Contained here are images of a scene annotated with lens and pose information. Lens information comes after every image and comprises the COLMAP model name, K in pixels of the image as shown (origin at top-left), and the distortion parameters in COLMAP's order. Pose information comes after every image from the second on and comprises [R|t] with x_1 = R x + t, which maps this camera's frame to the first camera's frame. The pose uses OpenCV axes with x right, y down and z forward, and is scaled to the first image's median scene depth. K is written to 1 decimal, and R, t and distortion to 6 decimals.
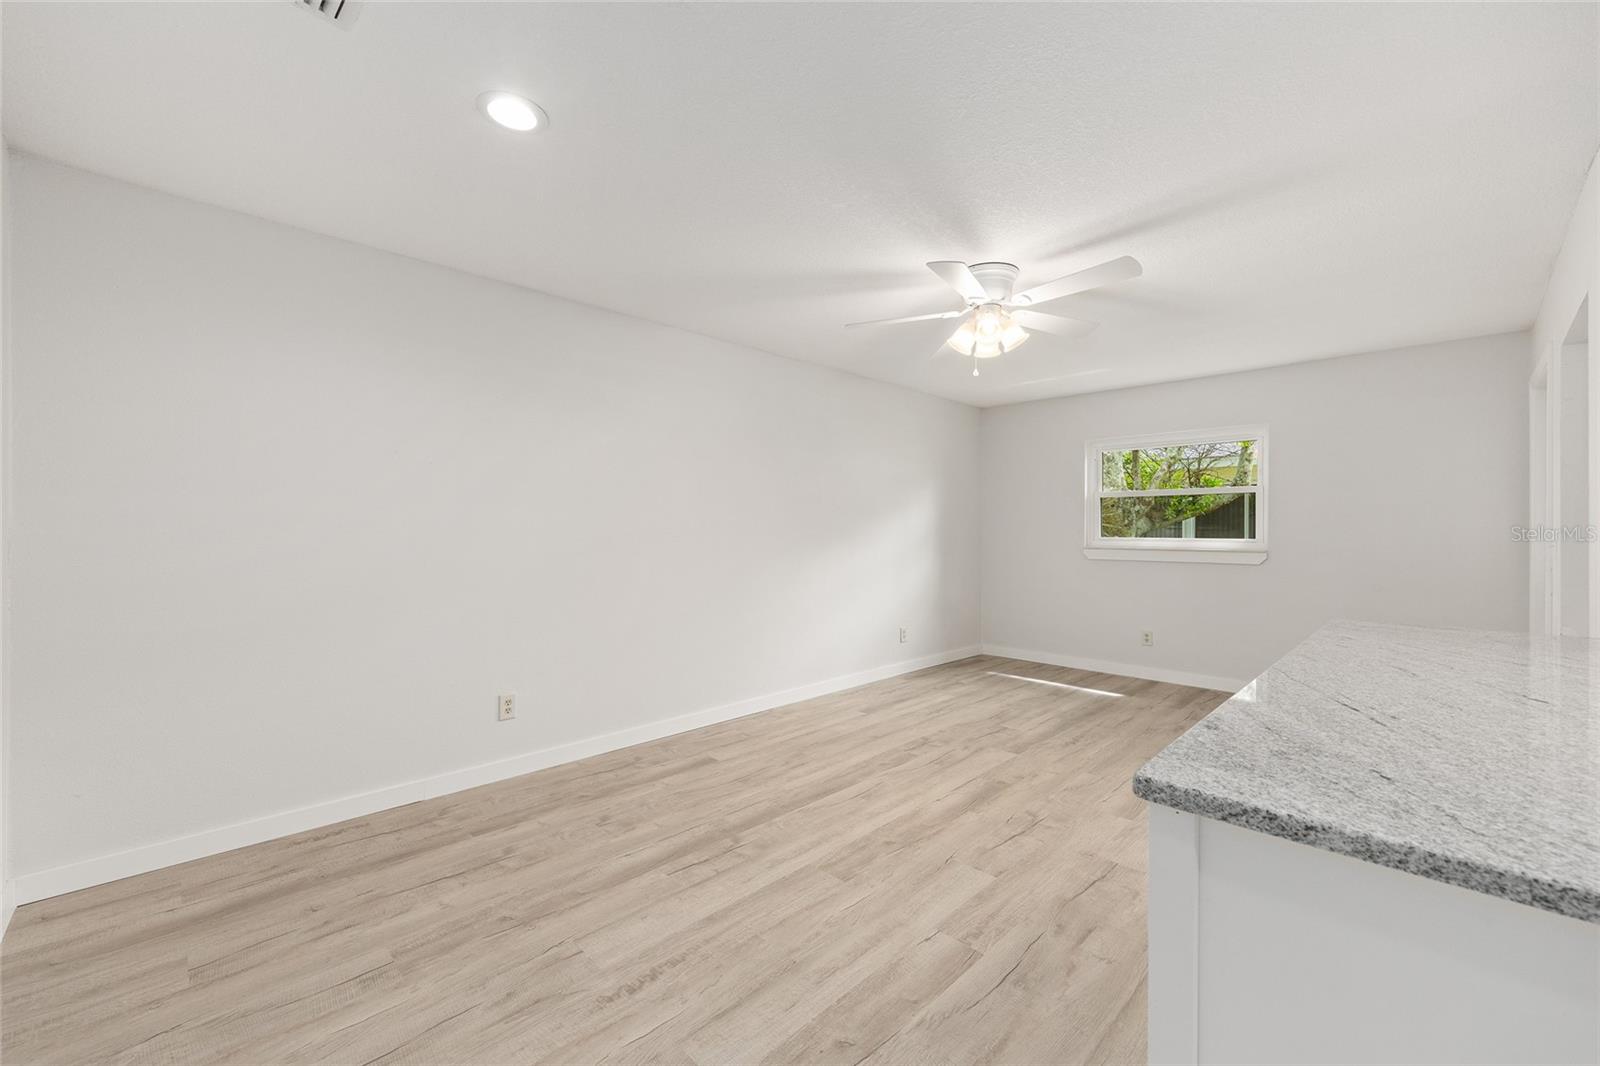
lens RADIAL K [[646.4, 0, 801.5], [0, 646.4, 528.3], [0, 0, 1]] dist [-0.001851, 0.000140]
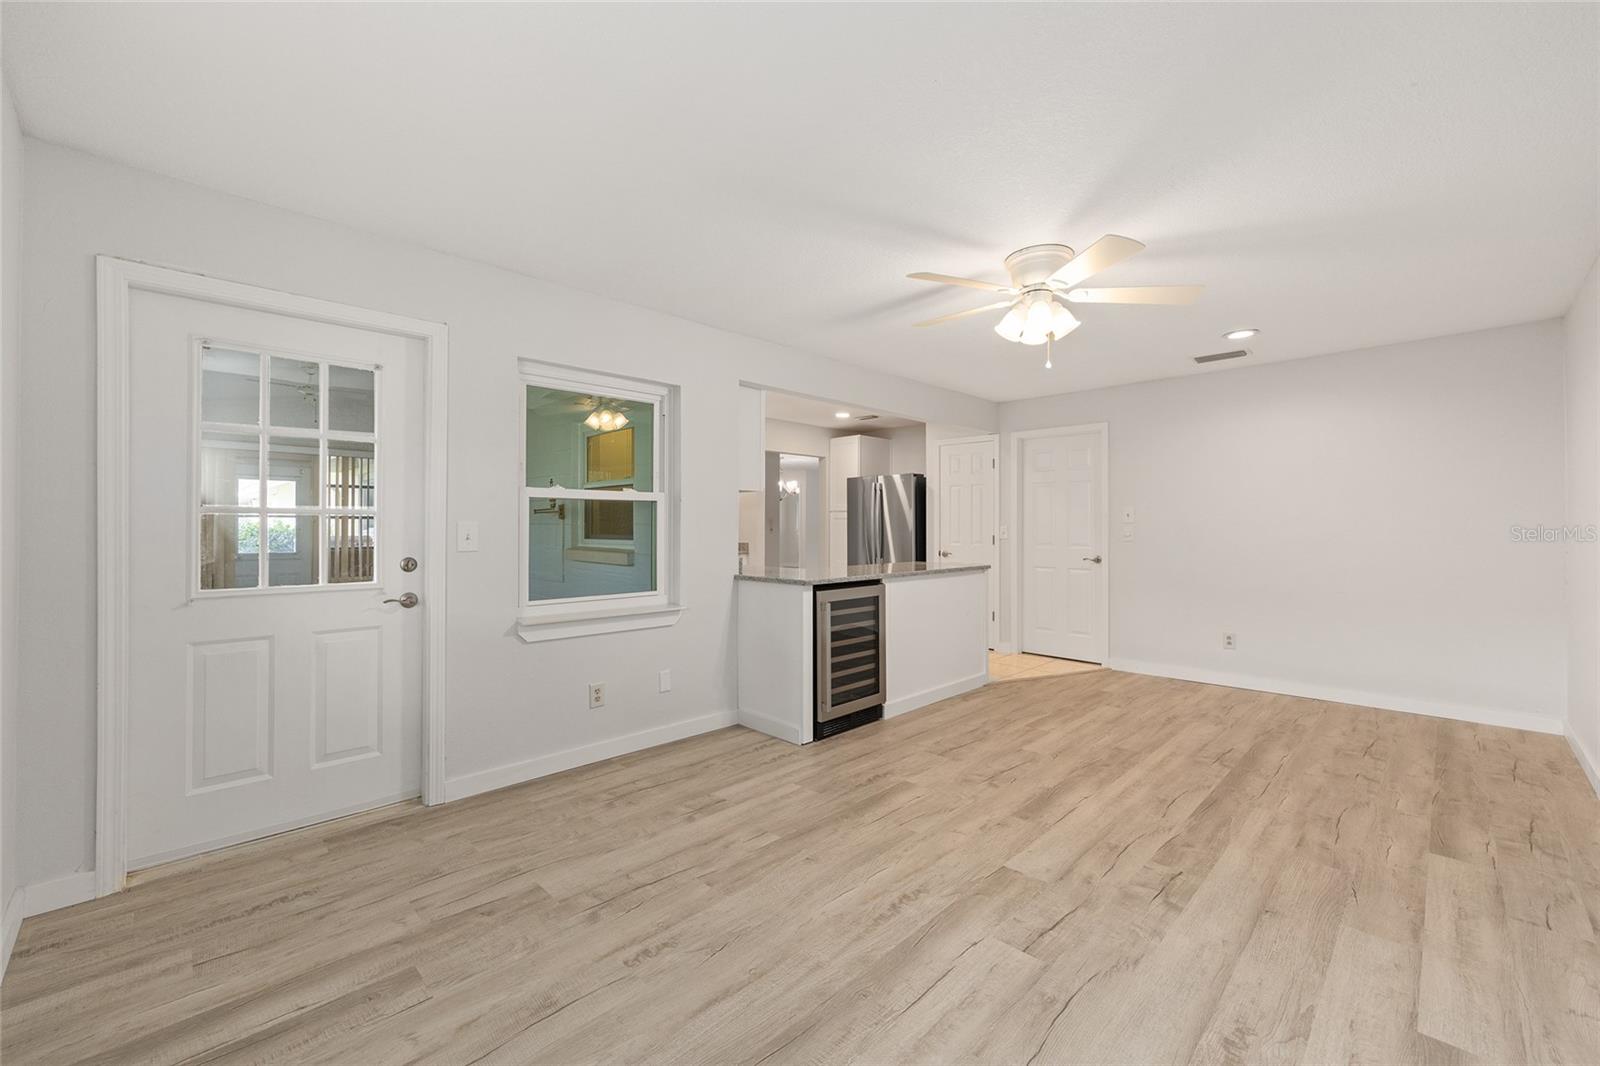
lens RADIAL K [[641.7, 0, 804.5], [0, 641.7, 527.9], [0, 0, 1]] dist [-0.001698, 0.000694]
pose [[-0.999981, -0.001383, -0.005944, 0.634140], [-0.001362, 0.999993, -0.003561, 0.012530], [0.005949, -0.003553, -0.999976, 1.935519]]
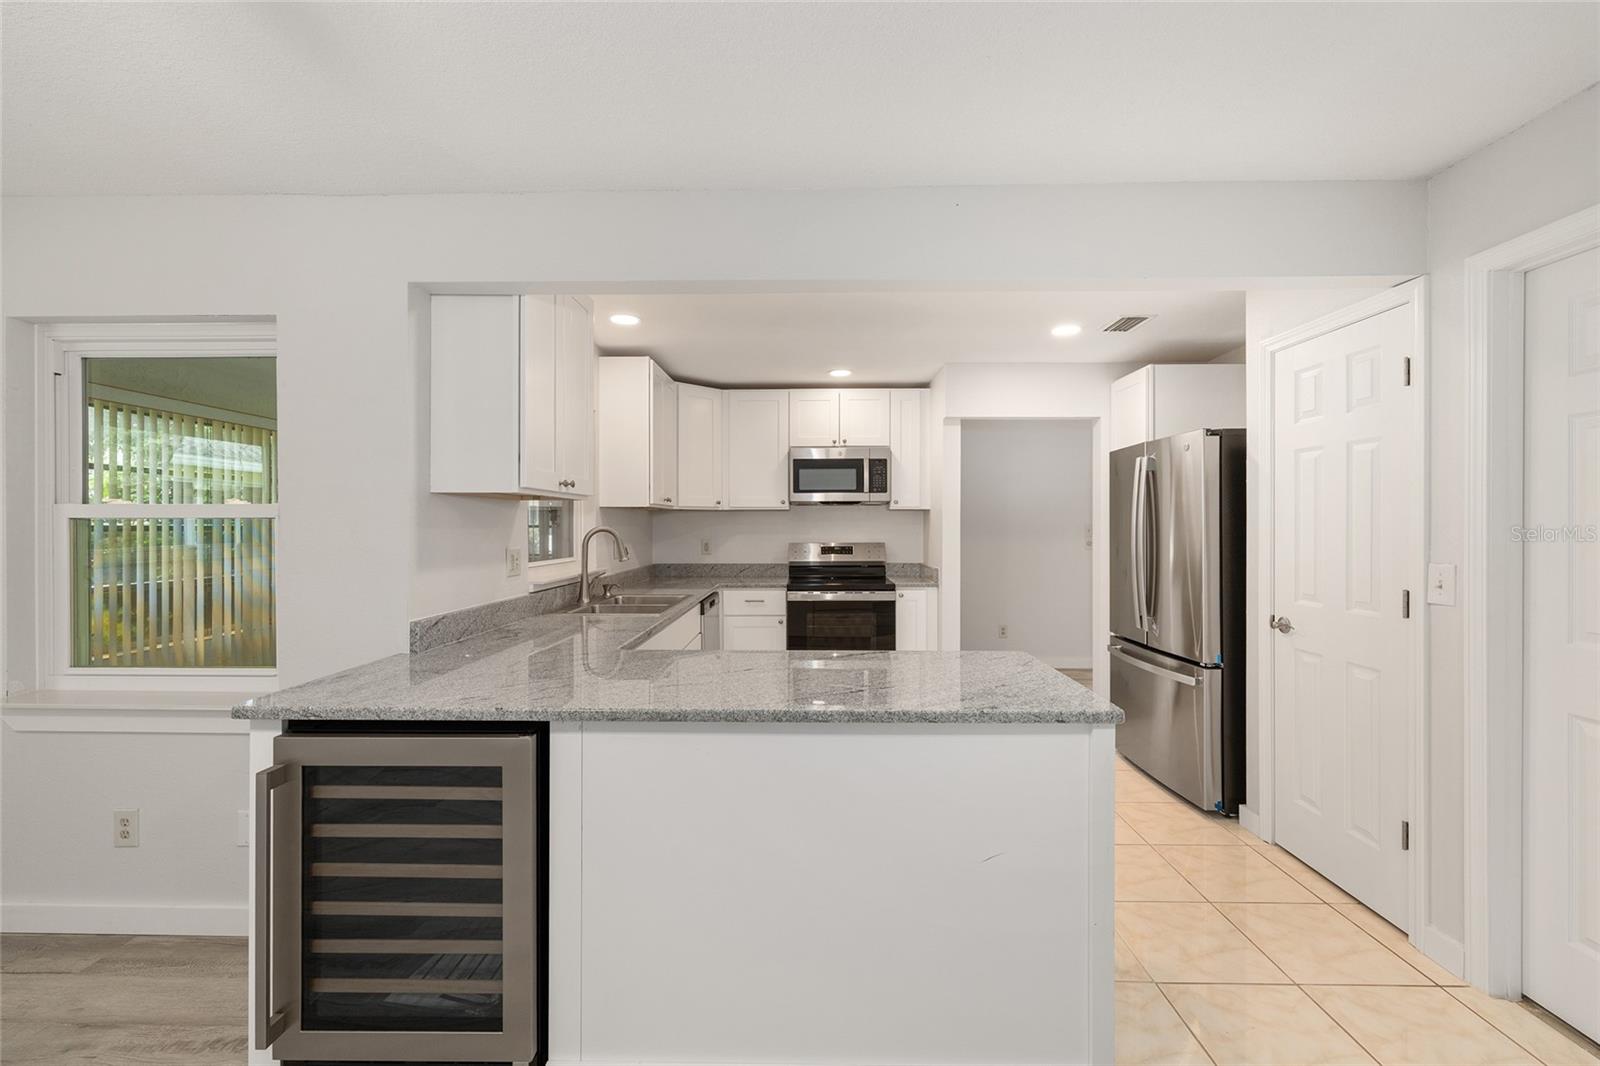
lens RADIAL K [[641.7, 0, 804.5], [0, 641.7, 527.9], [0, 0, 1]] dist [-0.001698, 0.000694]
pose [[-0.698170, -0.003897, 0.715922, -0.035678], [-0.005067, 0.999987, 0.000501, -0.035076], [-0.715914, -0.003278, -0.698181, 0.784698]]
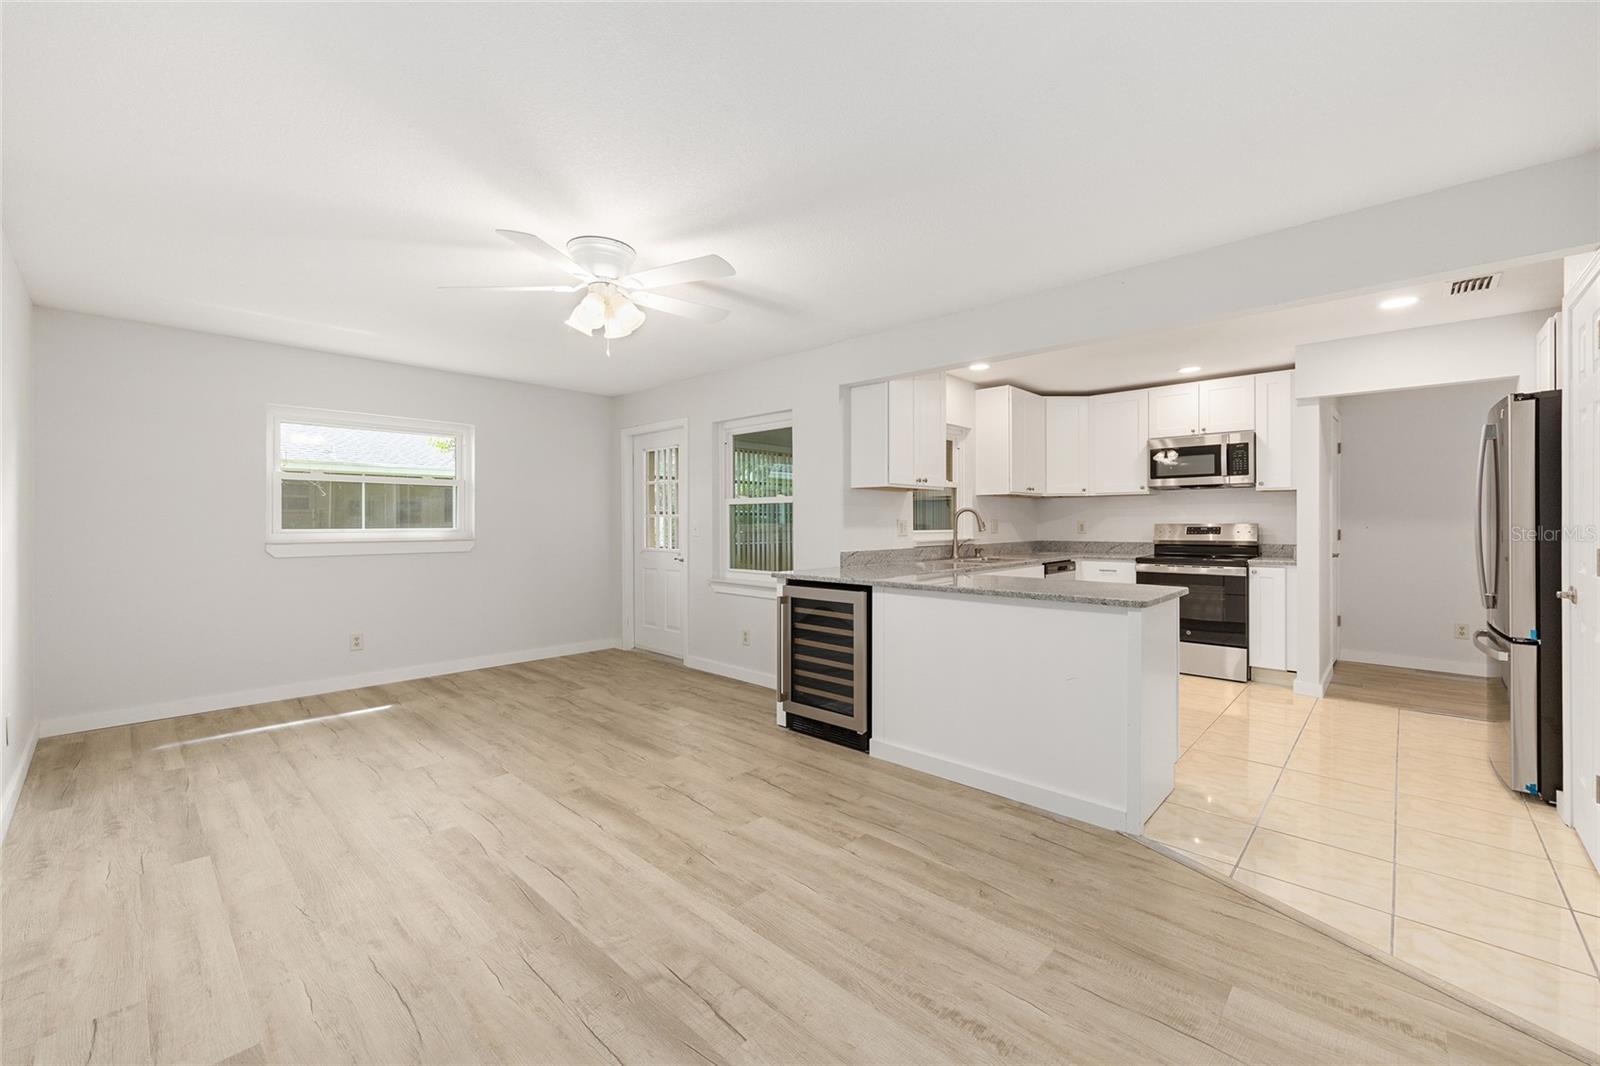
lens RADIAL K [[645.4, 0, 807.4], [0, 645.4, 525.9], [0, 0, 1]] dist [-0.000548, 0.000633]
pose [[-0.042626, -0.008045, 0.999059, -0.665135], [-0.003922, 0.999961, 0.007885, 0.001098], [-0.999083, -0.003582, -0.042656, 0.739203]]
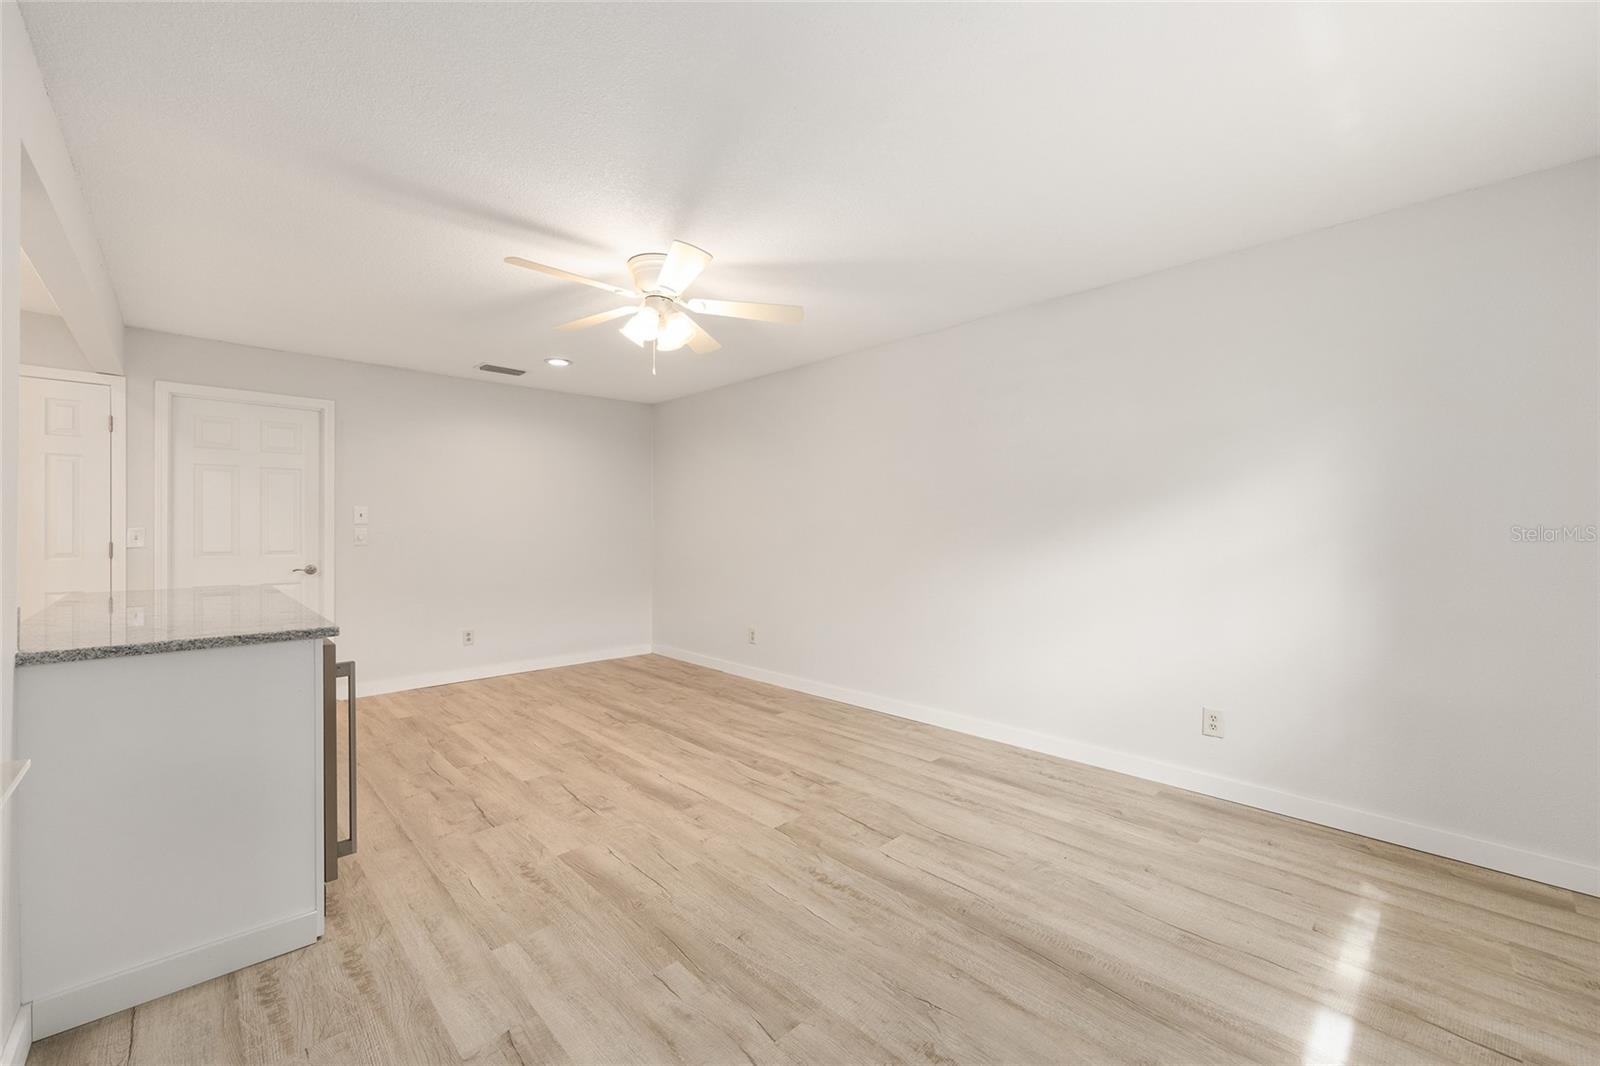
lens RADIAL K [[646.4, 0, 801.5], [0, 646.4, 528.3], [0, 0, 1]] dist [-0.001851, 0.000140]
pose [[-0.018445, -0.004356, -0.999820, 1.259302], [0.004529, 0.999980, -0.004440, 0.012936], [0.999820, -0.004610, -0.018425, 1.228876]]
